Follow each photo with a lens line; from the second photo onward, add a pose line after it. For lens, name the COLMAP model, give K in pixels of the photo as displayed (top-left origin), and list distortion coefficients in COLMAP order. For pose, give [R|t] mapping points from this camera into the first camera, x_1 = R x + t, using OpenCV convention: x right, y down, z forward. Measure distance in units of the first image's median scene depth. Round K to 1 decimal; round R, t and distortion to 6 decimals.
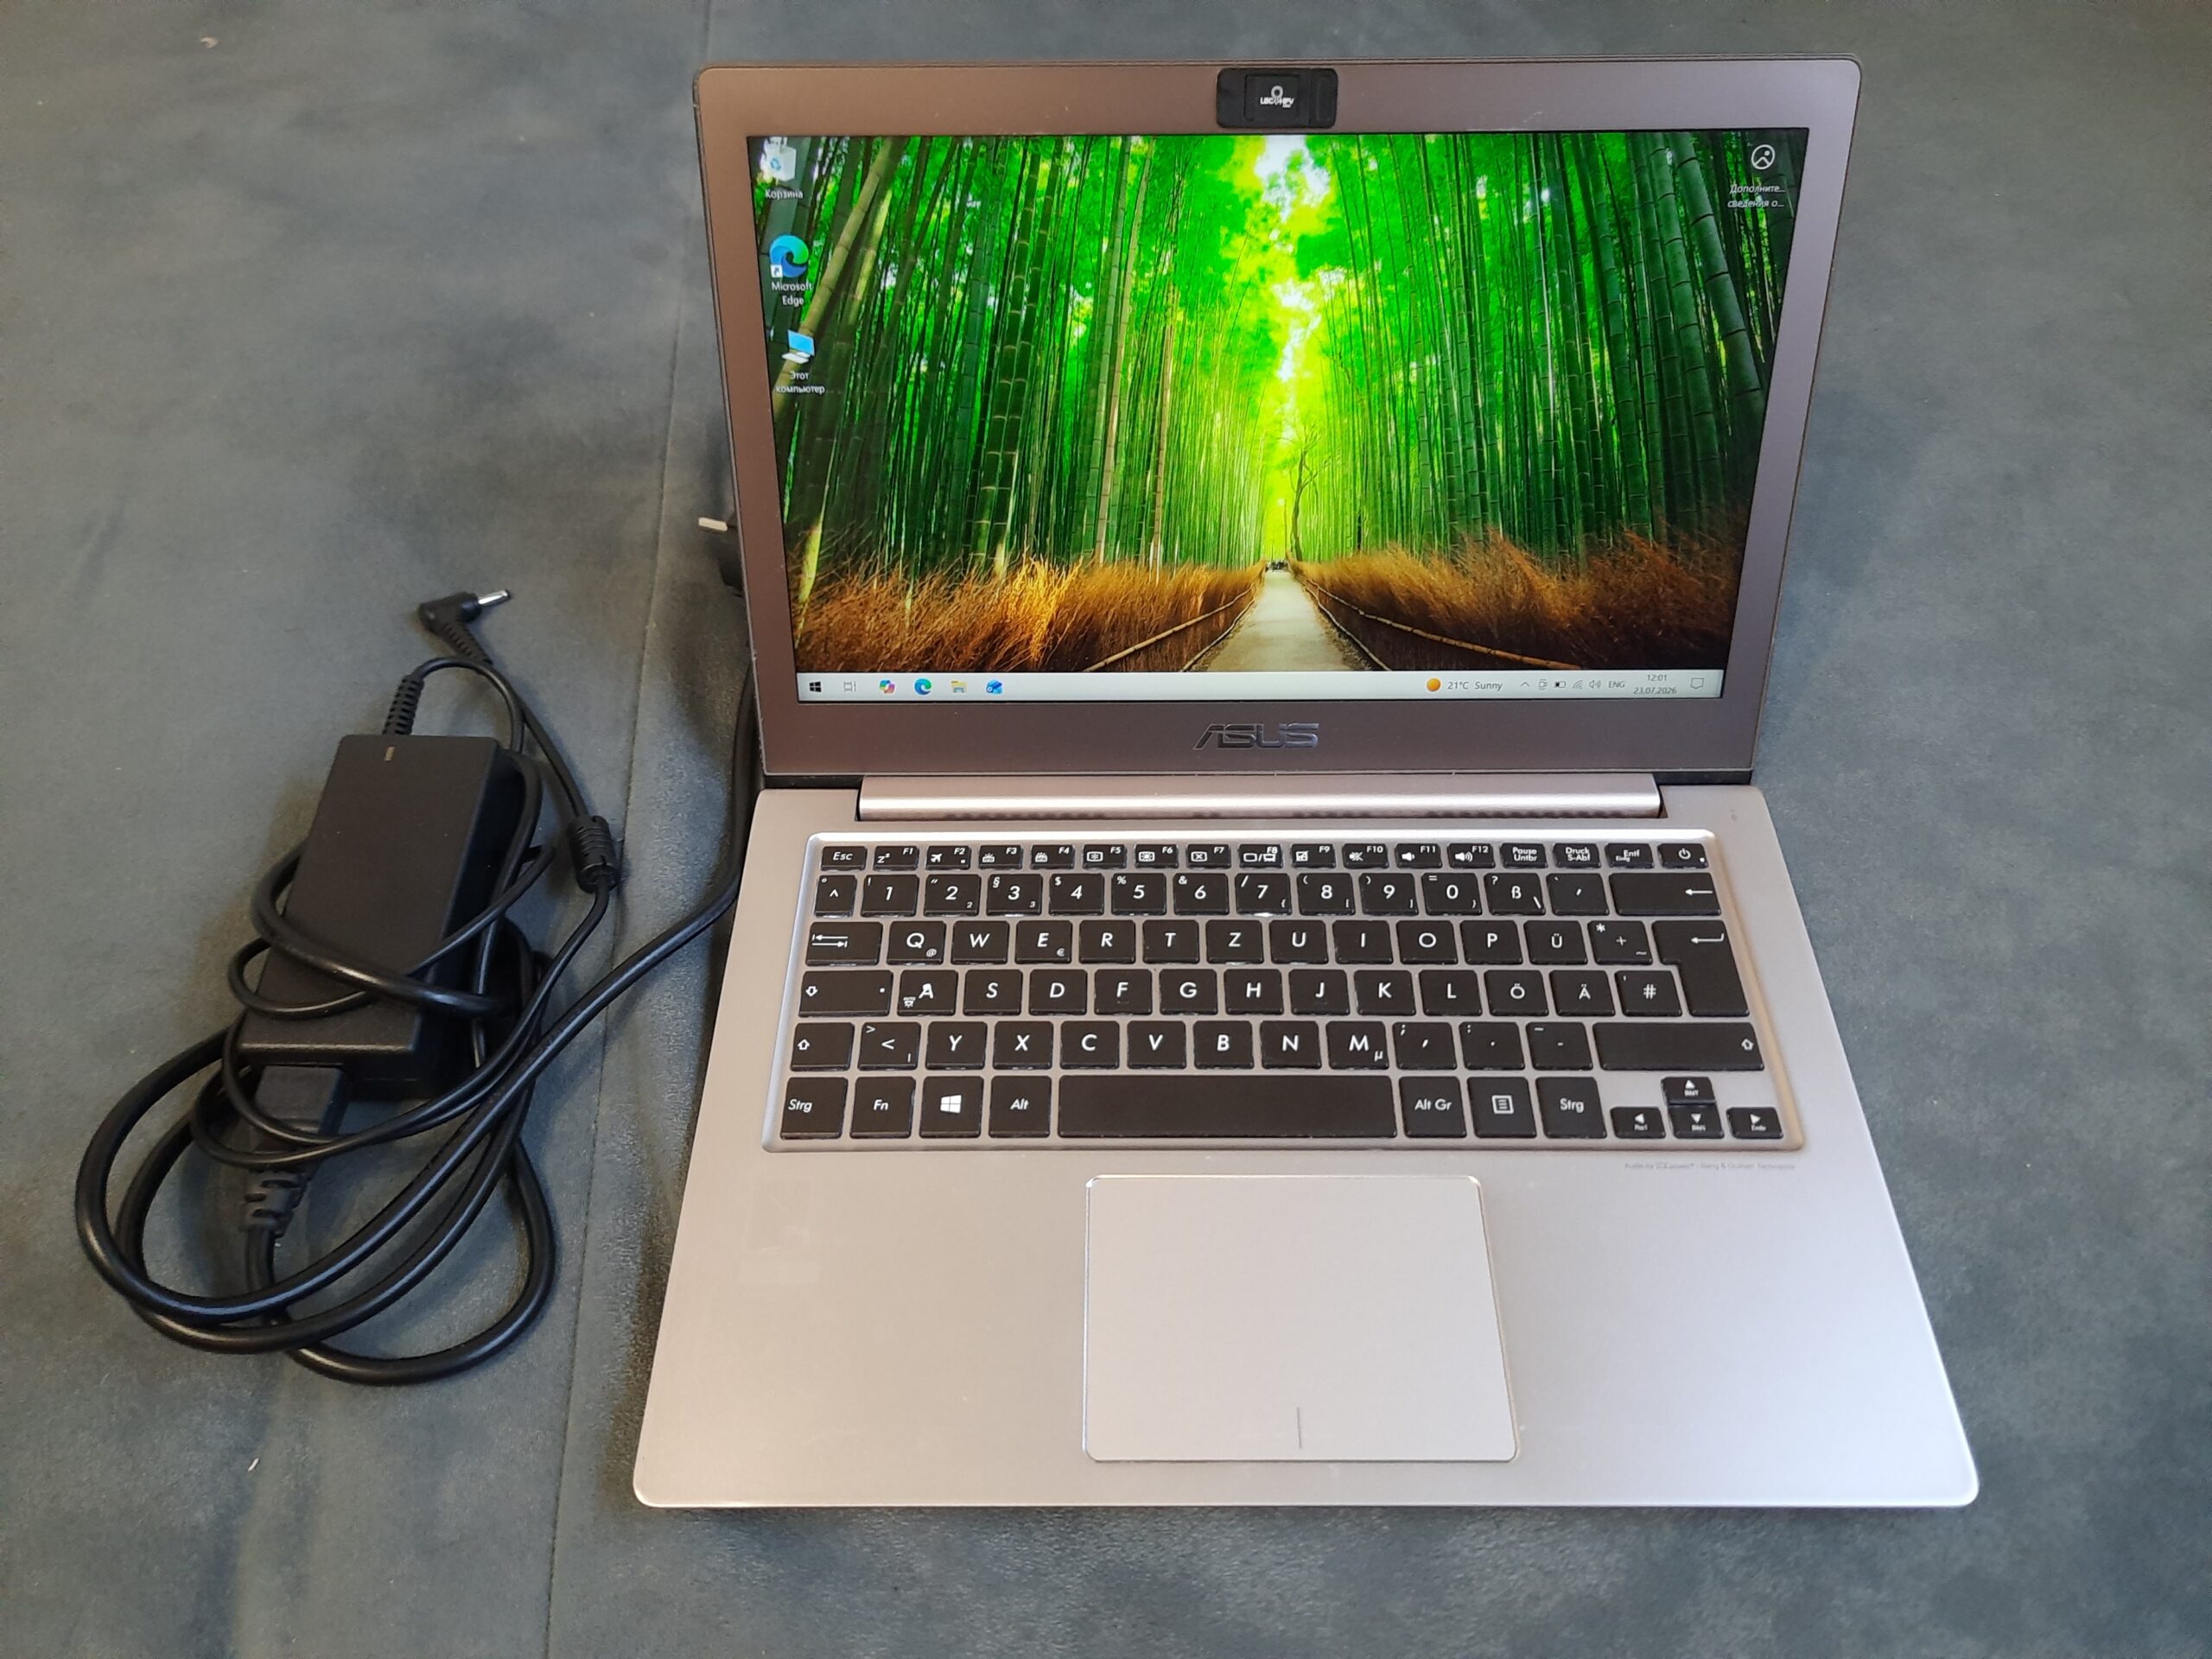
lens RADIAL K [[1612.8, 0, 1091.2], [0, 1612.8, 824.6], [0, 0, 1]] dist [-0.010152, -0.003234]
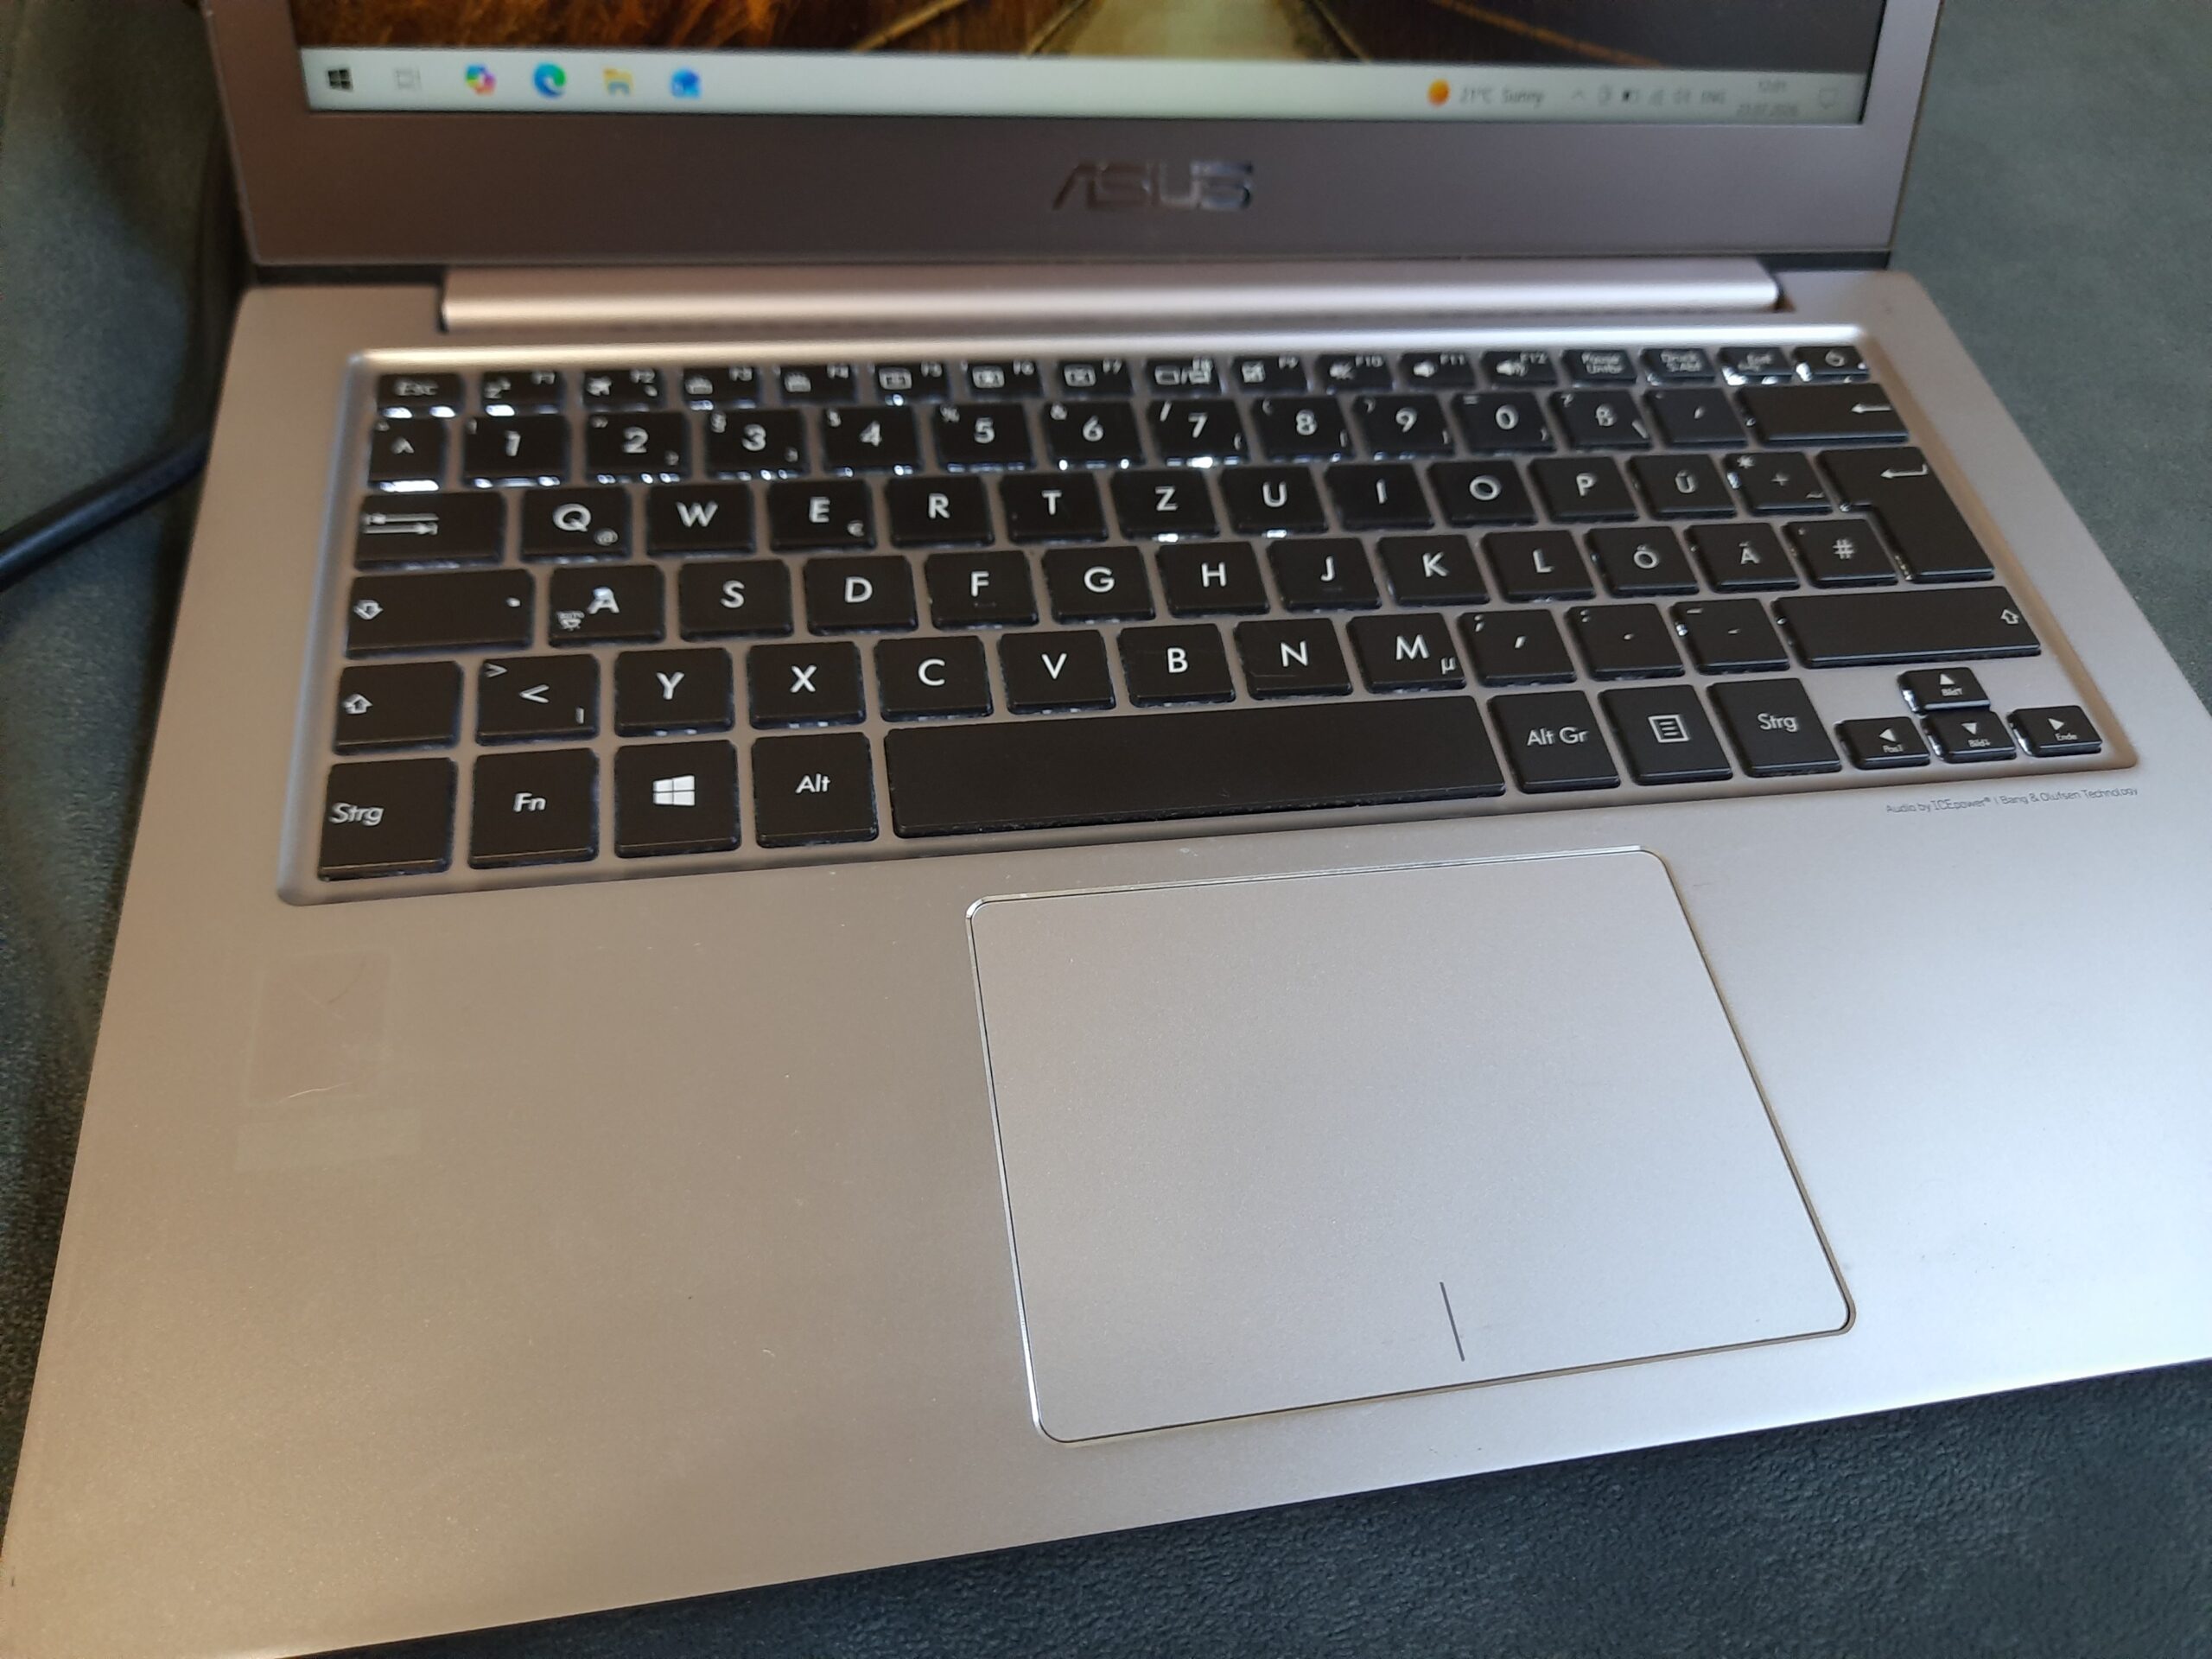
lens RADIAL K [[1612.8, 0, 1104.7], [0, 1612.8, 861.5], [0, 0, 1]] dist [-0.010152, -0.003234]
pose [[0.973954, -0.072010, 0.215006, -0.063682], [0.056319, 0.995343, 0.078239, 0.157210], [-0.219639, -0.064093, 0.973474, 0.461077]]
